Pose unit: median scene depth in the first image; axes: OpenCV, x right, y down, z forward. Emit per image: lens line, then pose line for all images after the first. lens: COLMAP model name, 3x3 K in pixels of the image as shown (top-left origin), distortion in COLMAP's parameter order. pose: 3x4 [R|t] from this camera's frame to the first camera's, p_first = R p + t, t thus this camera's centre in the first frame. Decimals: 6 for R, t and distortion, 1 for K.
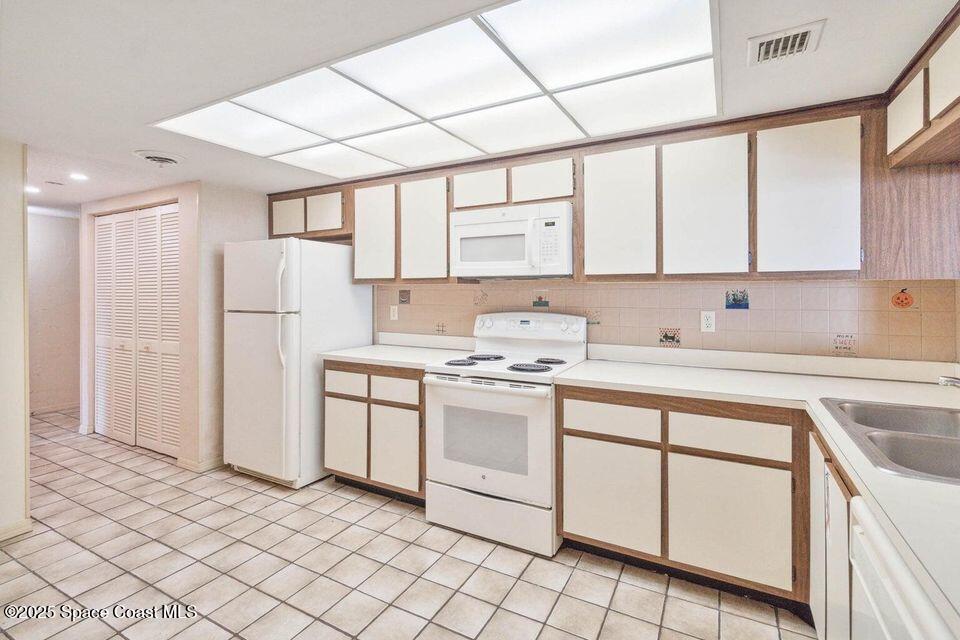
lens RADIAL K [[439.0, 0, 497.2], [0, 439.0, 291.7], [0, 0, 1]] dist [-0.000647, -0.002364]
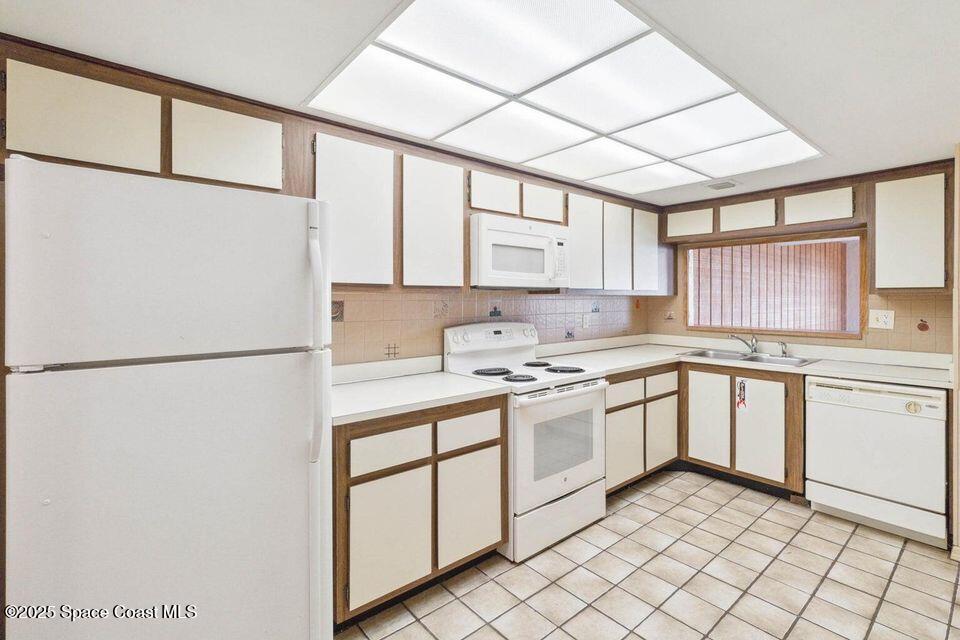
lens RADIAL K [[439.0, 0, 475.3], [0, 439.0, 297.1], [0, 0, 1]] dist [-0.000647, -0.002364]
pose [[0.388459, 0.003274, 0.921460, -0.971491], [0.000838, 0.999992, -0.003906, -0.008607], [-0.921466, 0.002289, 0.388453, 0.709707]]
